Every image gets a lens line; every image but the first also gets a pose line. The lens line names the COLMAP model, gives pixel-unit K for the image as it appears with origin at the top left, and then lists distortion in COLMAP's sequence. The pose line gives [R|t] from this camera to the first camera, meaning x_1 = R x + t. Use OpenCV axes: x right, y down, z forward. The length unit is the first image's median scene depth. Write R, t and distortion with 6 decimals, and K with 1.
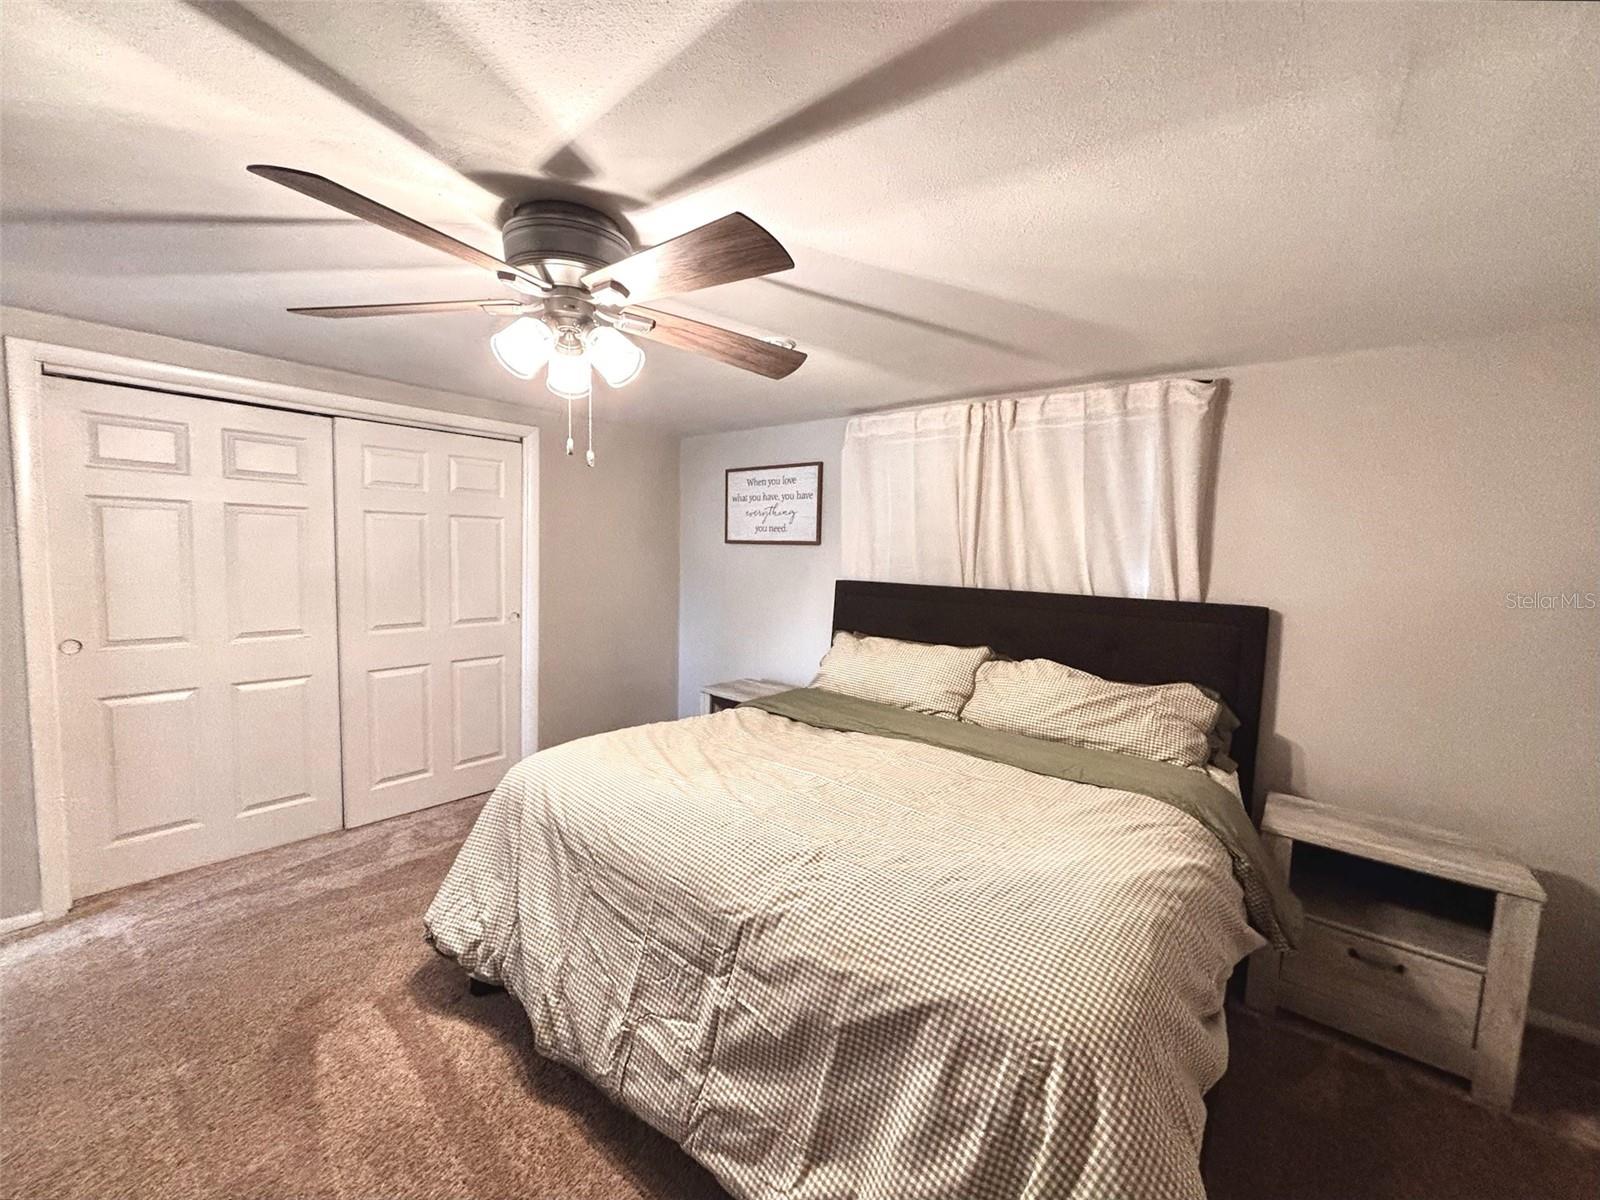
lens RADIAL K [[645.2, 0, 796.3], [0, 645.2, 598.0], [0, 0, 1]] dist [0.005203, -0.003937]
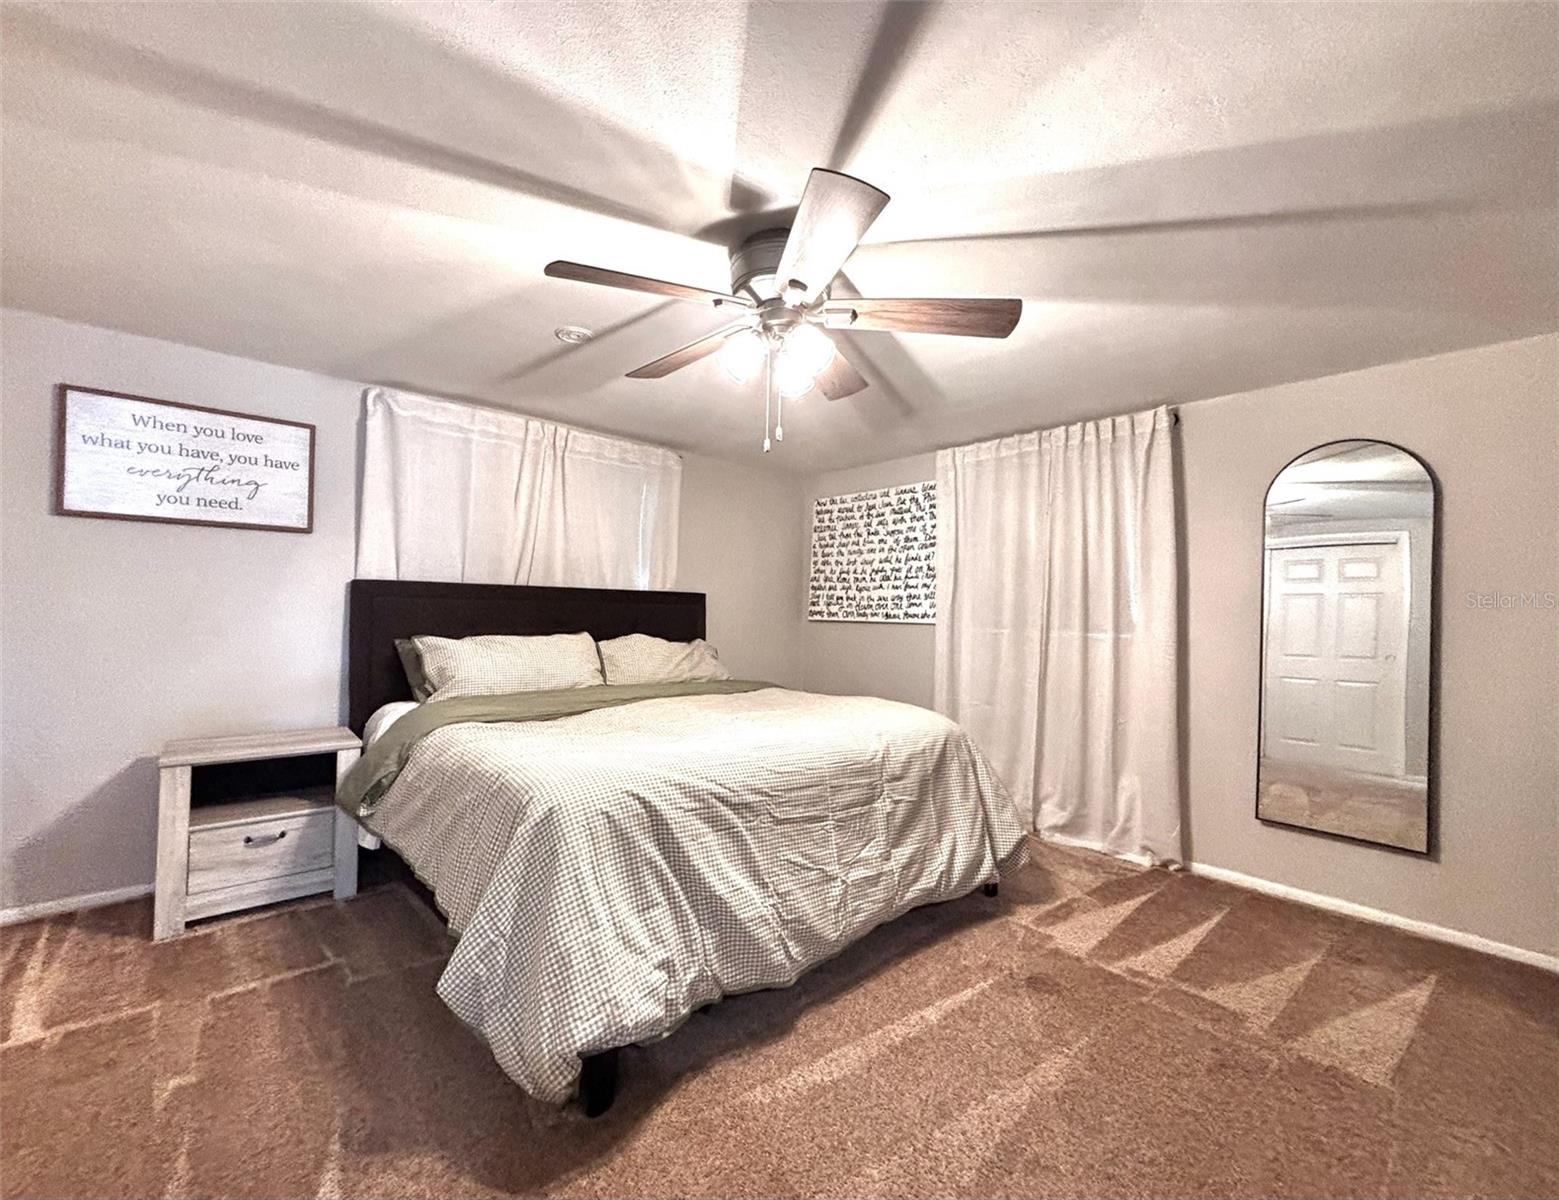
lens RADIAL K [[664.3, 0, 775.6], [0, 664.3, 585.9], [0, 0, 1]] dist [0.001403, 0.000156]
pose [[0.153986, 0.008576, 0.988036, -0.649314], [0.064508, 0.997742, -0.018714, 0.028672], [-0.985965, 0.066618, 0.153085, 0.353318]]
